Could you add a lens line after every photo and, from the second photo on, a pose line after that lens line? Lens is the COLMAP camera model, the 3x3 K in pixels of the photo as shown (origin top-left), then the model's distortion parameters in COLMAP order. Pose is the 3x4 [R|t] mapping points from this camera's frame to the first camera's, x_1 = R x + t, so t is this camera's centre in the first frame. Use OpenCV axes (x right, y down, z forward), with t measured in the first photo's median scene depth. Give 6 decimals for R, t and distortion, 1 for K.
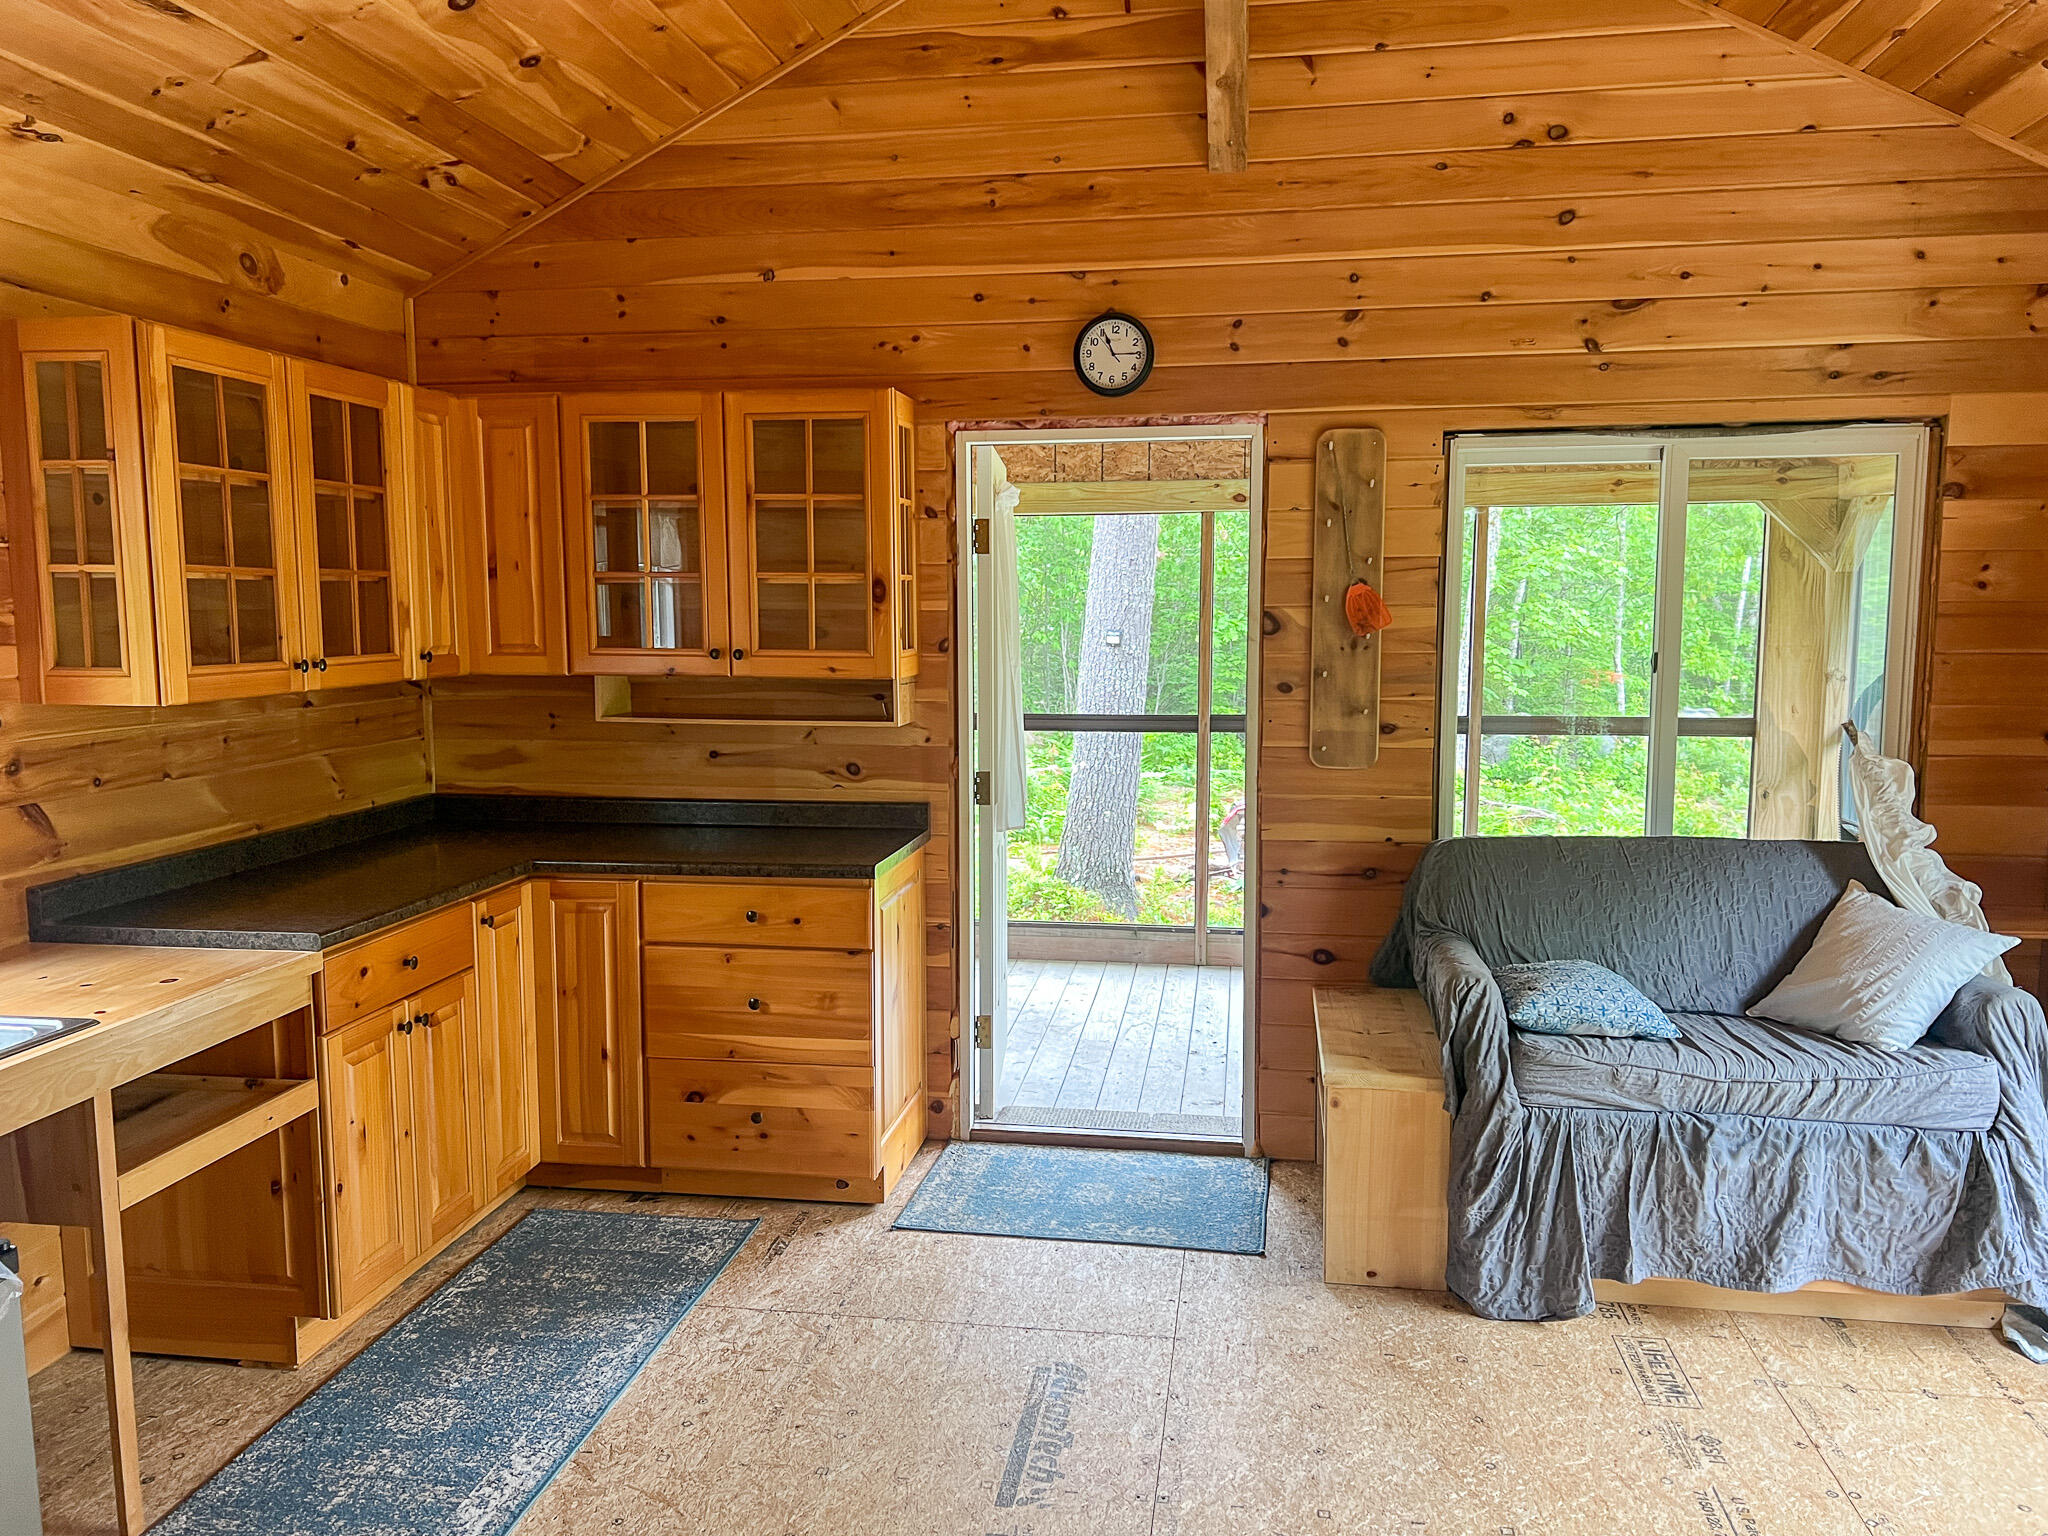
lens RADIAL K [[1536.6, 0, 1024.0], [0, 1536.6, 768.0], [0, 0, 1]] dist [0.060835, -0.132412]
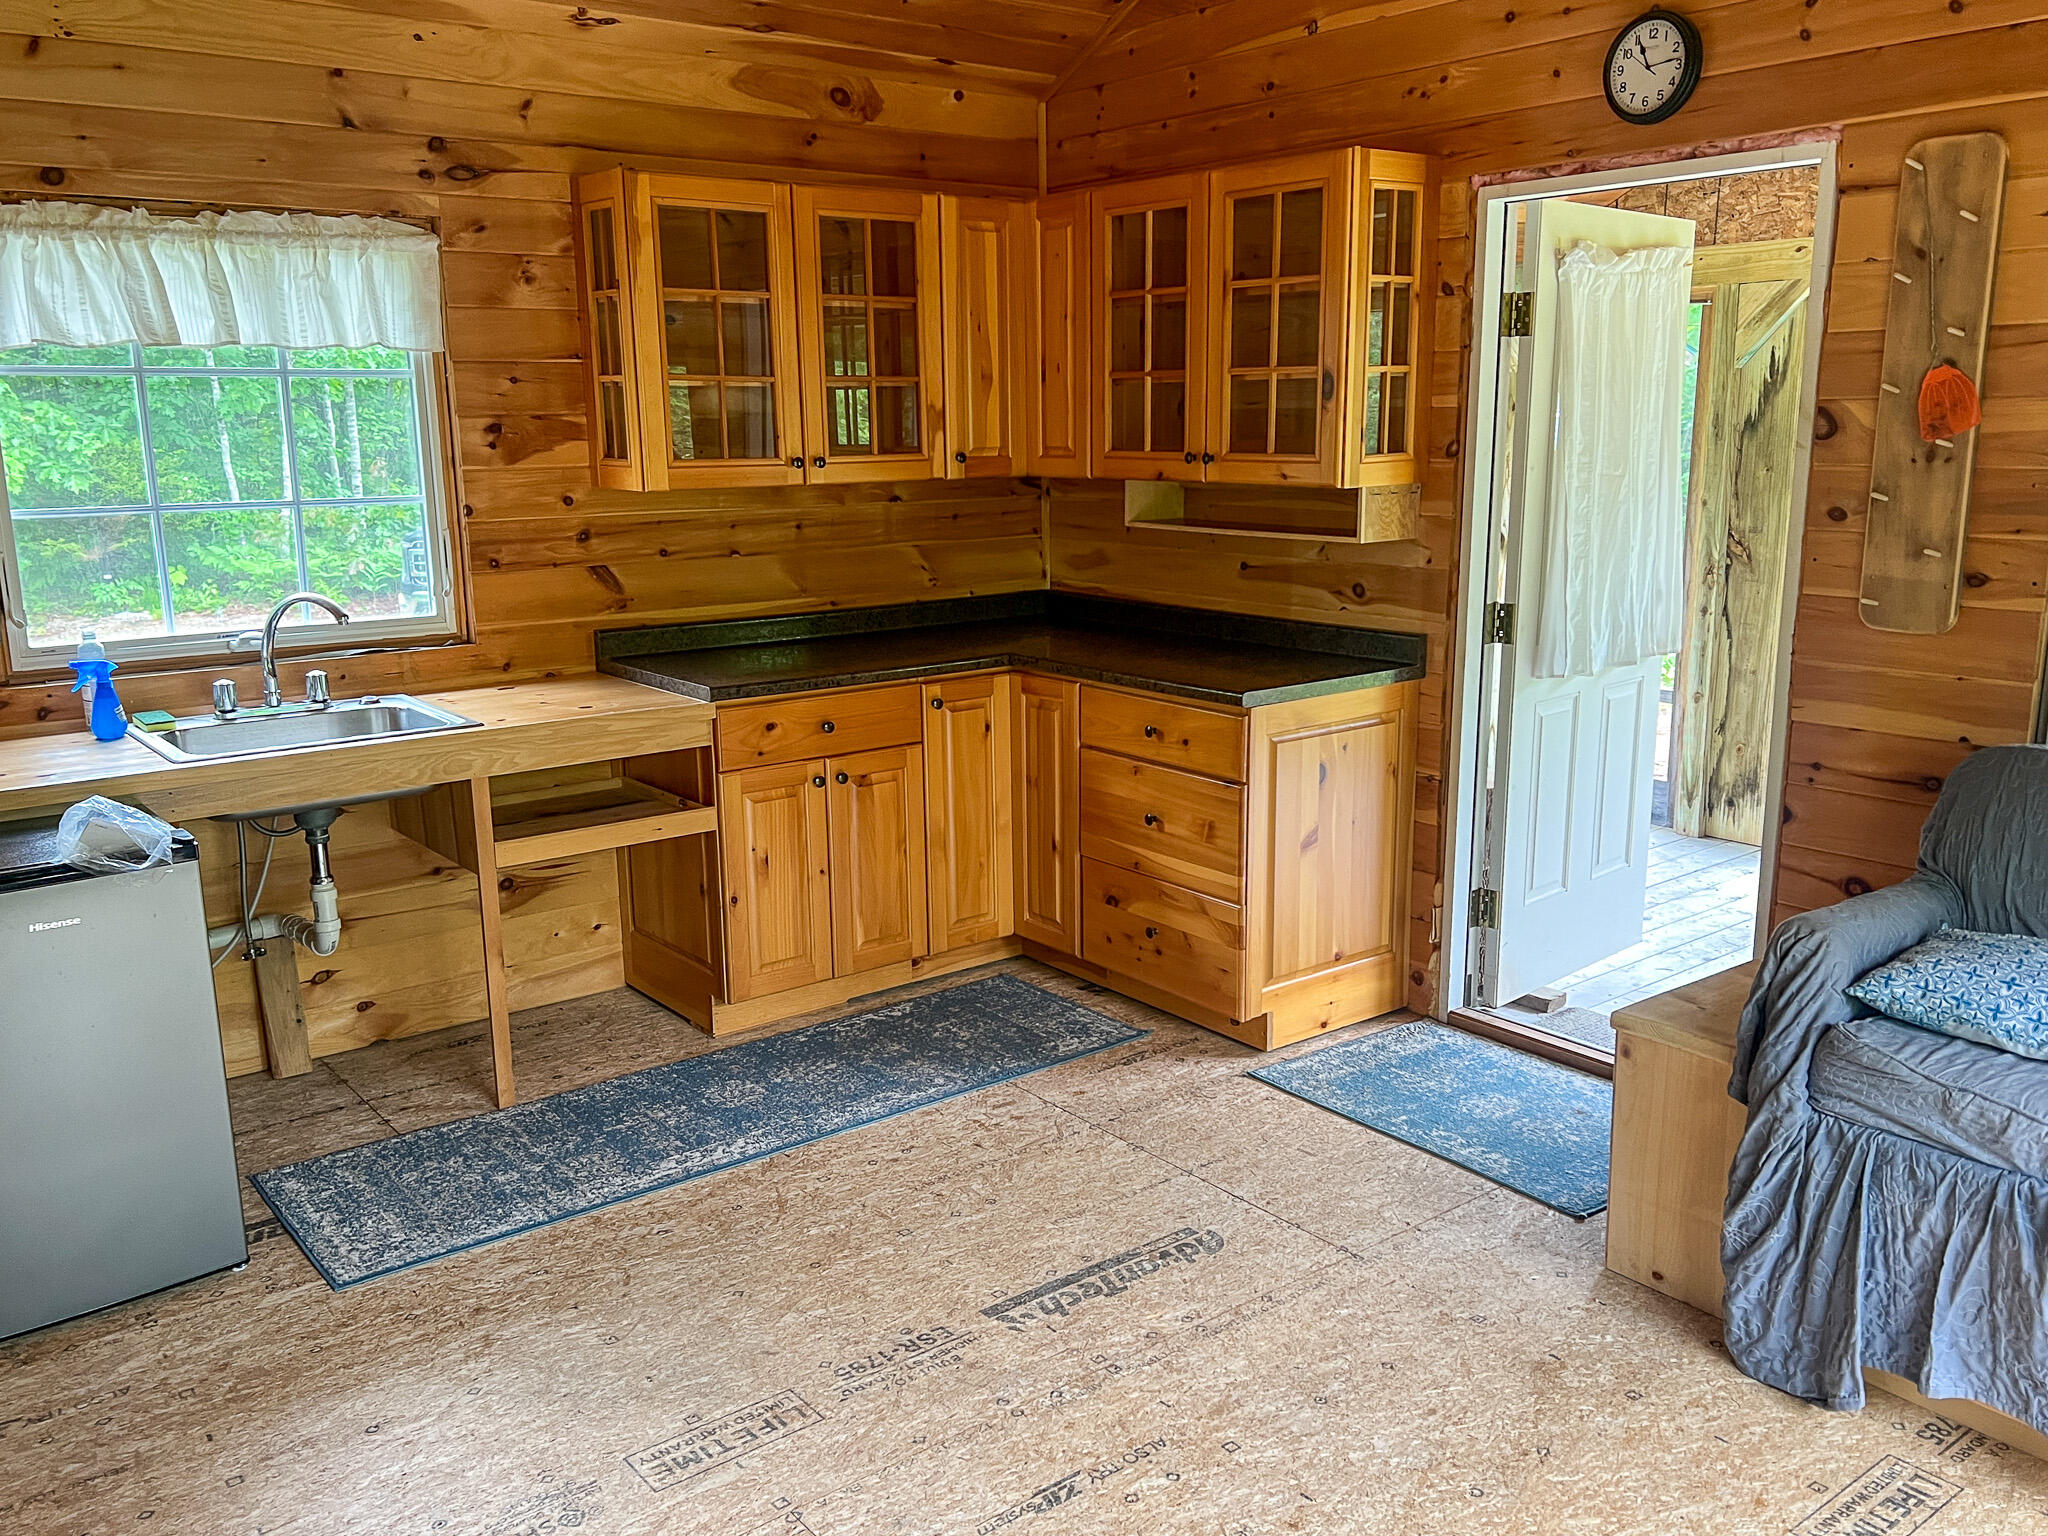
lens RADIAL K [[1689.9, 0, 1025.5], [0, 1689.9, 799.2], [0, 0, 1]] dist [0.043942, -0.087436]
pose [[0.725592, 0.148654, -0.671877, 0.479211], [-0.065968, 0.986917, 0.147115, -0.012999], [0.684956, -0.062423, 0.725905, 0.158621]]
